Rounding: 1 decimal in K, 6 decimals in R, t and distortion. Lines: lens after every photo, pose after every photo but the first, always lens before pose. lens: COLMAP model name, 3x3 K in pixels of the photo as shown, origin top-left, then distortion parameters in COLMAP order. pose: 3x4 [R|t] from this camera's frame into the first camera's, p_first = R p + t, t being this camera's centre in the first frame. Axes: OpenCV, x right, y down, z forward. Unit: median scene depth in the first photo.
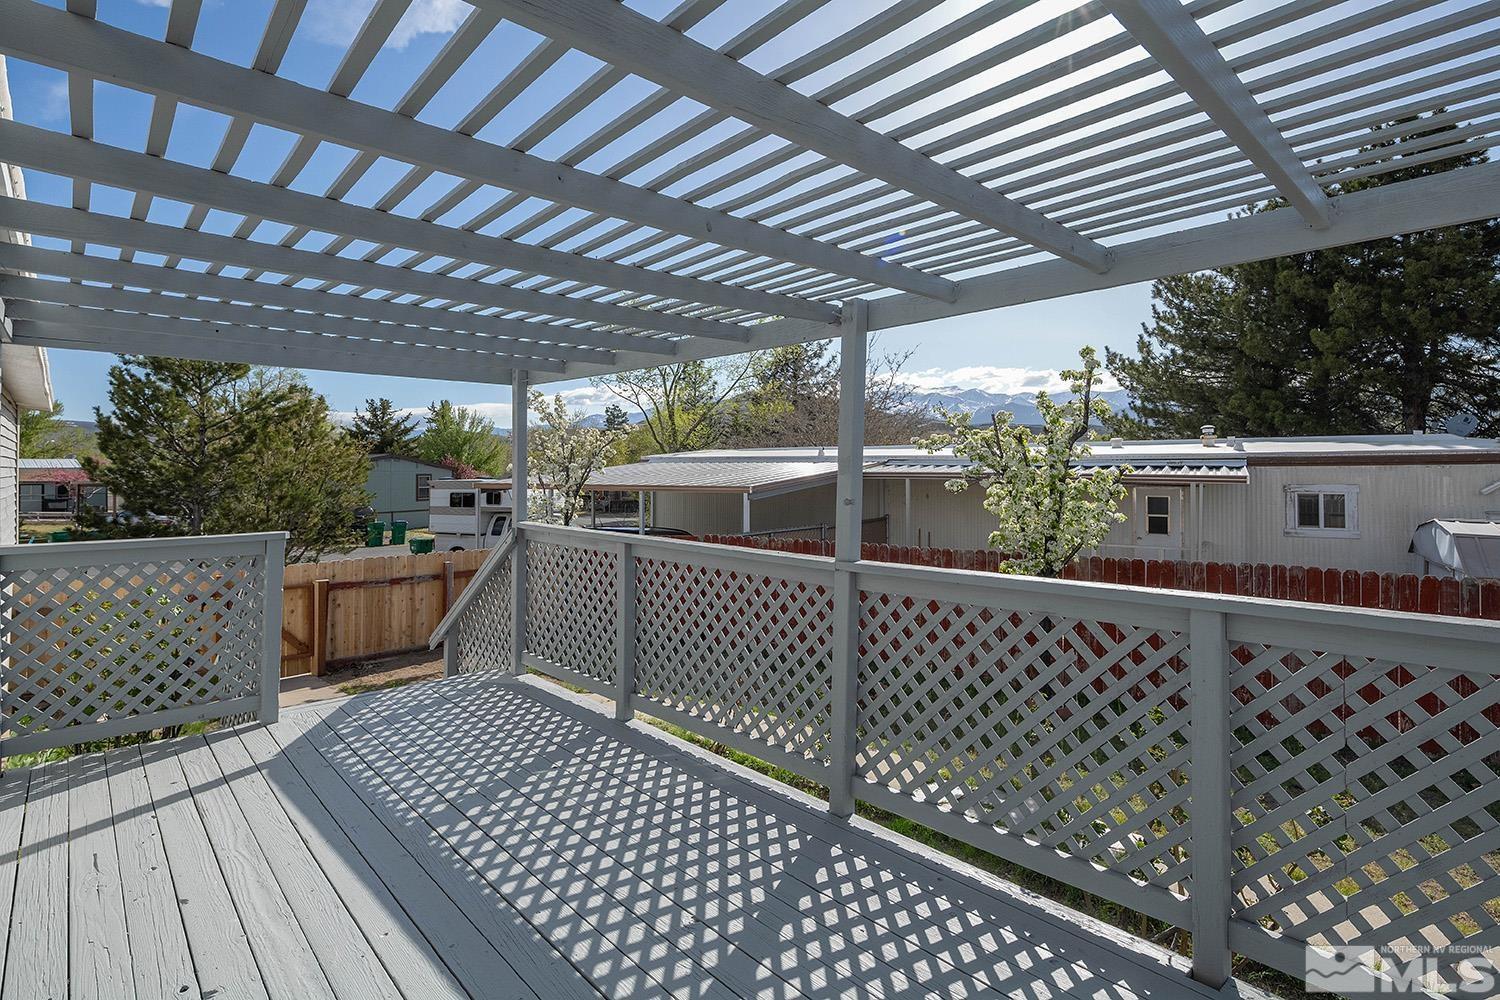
lens RADIAL K [[727.6, 0, 761.6], [0, 727.6, 496.0], [0, 0, 1]] dist [-0.001369, -0.002038]
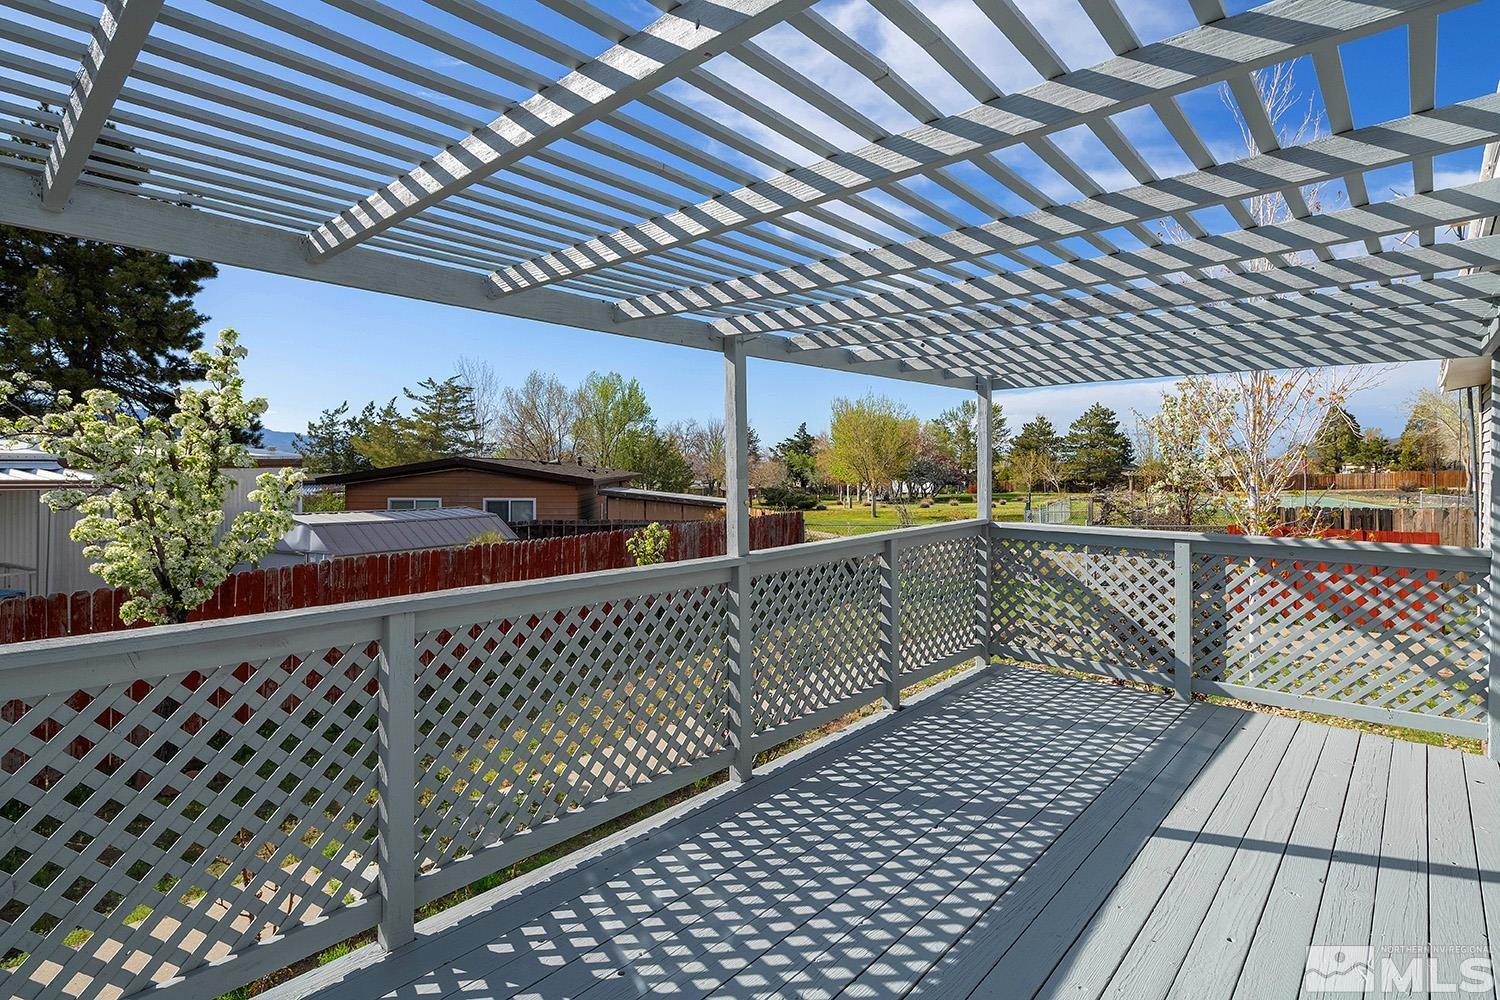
lens RADIAL K [[727.6, 0, 744.7], [0, 727.6, 470.4], [0, 0, 1]] dist [-0.001369, -0.002038]
pose [[-0.061635, -0.000416, 0.998099, -1.185233], [0.041402, 0.999138, 0.002973, -0.048242], [-0.997240, 0.041507, -0.061564, 1.231786]]
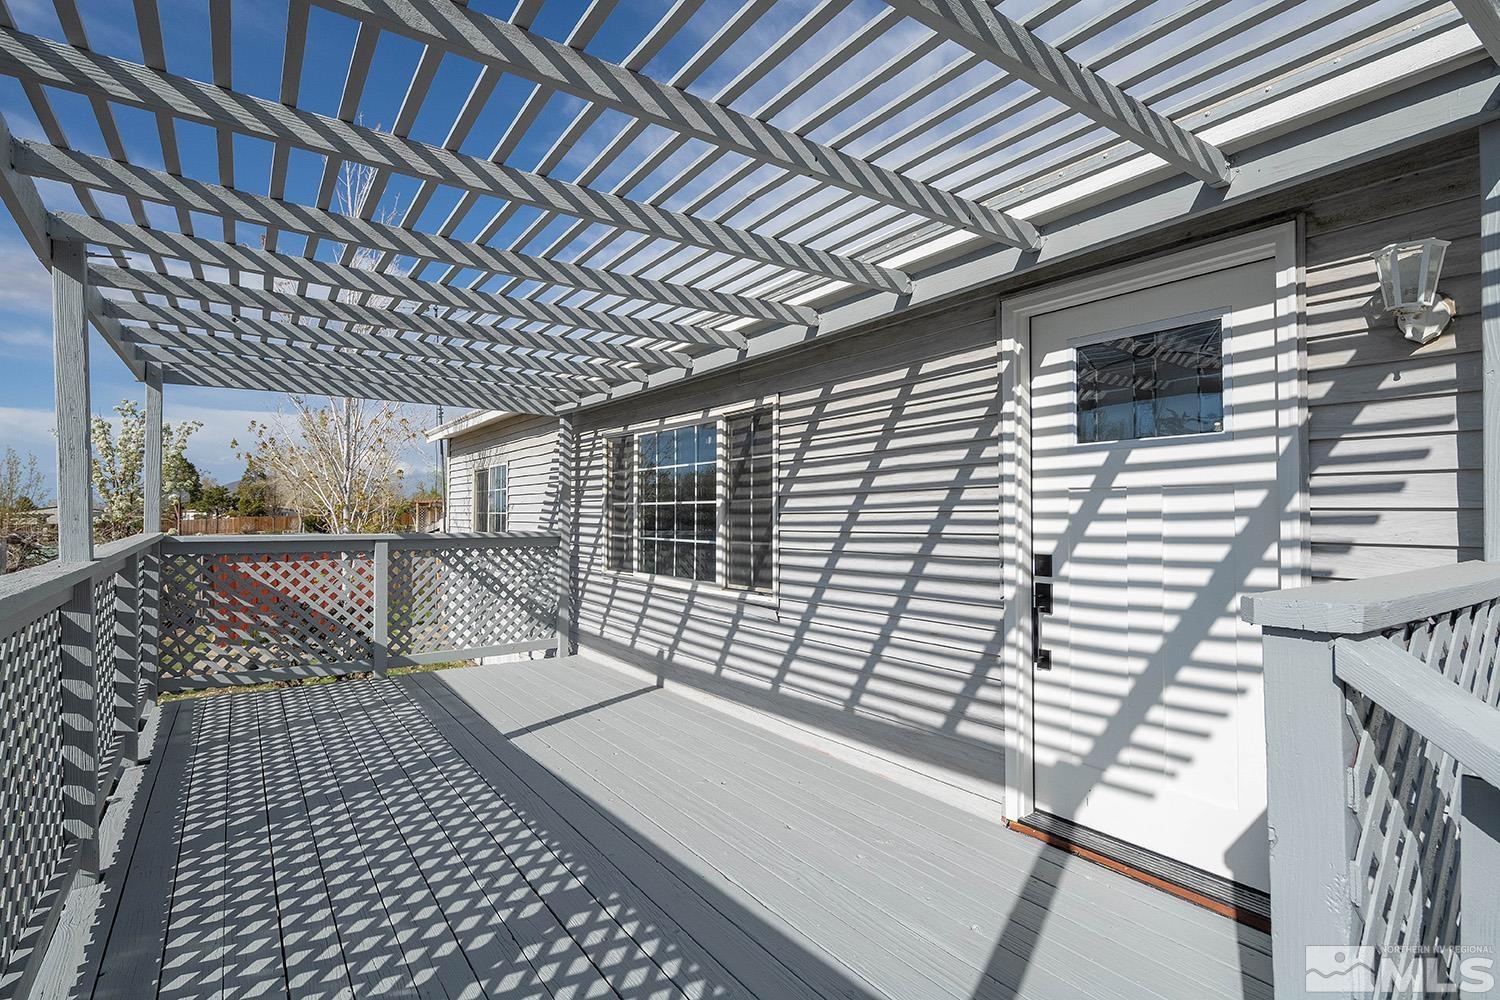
lens RADIAL K [[727.6, 0, 742.7], [0, 727.6, 505.0], [0, 0, 1]] dist [-0.001369, -0.002038]
pose [[-0.987412, 0.006585, 0.158029, -0.832231], [0.011073, 0.999560, 0.027533, 0.023101], [-0.157778, 0.028936, -0.987050, 1.931508]]
